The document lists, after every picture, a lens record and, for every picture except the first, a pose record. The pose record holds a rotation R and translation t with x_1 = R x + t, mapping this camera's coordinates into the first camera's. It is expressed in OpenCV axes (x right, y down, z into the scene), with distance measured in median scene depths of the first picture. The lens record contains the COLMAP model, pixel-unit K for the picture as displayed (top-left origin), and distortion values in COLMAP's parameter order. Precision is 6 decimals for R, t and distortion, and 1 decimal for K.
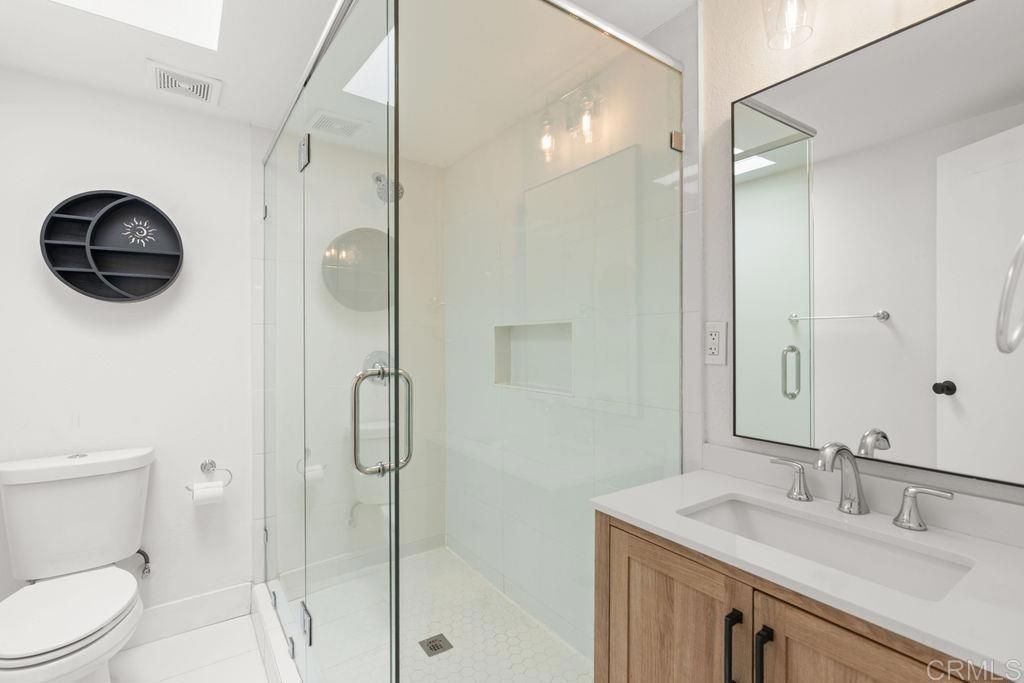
lens RADIAL K [[467.3, 0, 508.7], [0, 467.3, 342.3], [0, 0, 1]] dist [-0.004821, 0.002057]
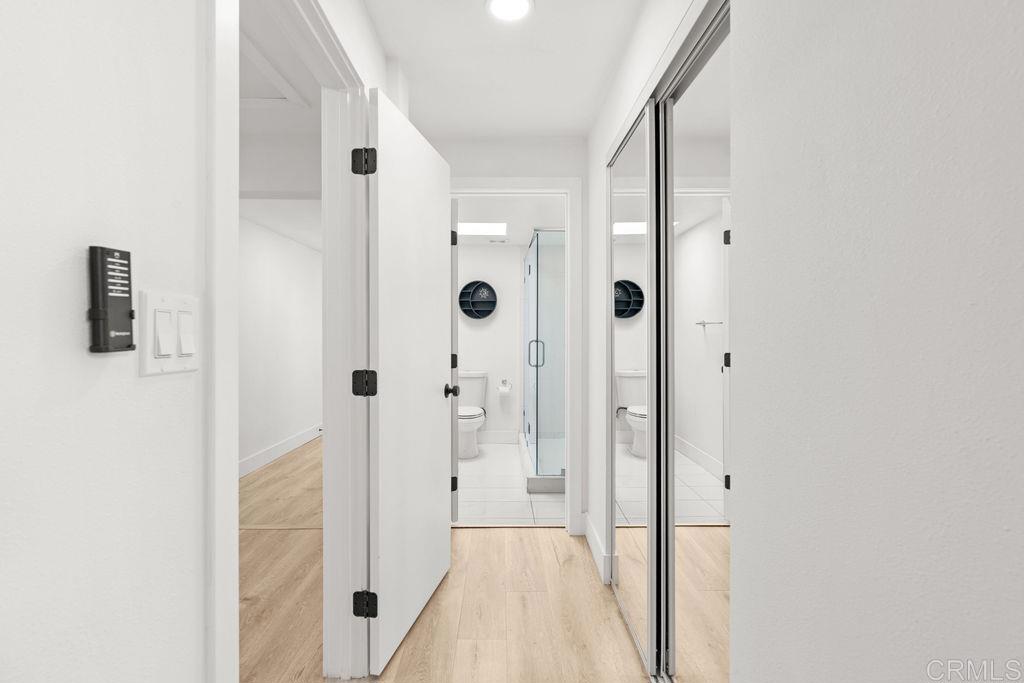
lens RADIAL K [[467.3, 0, 510.5], [0, 467.3, 338.2], [0, 0, 1]] dist [-0.004821, 0.002057]
pose [[0.831255, 0.008536, -0.555825, 0.904233], [-0.007873, 0.999963, 0.003582, 0.018933], [0.555835, 0.001399, 0.831292, -1.246843]]
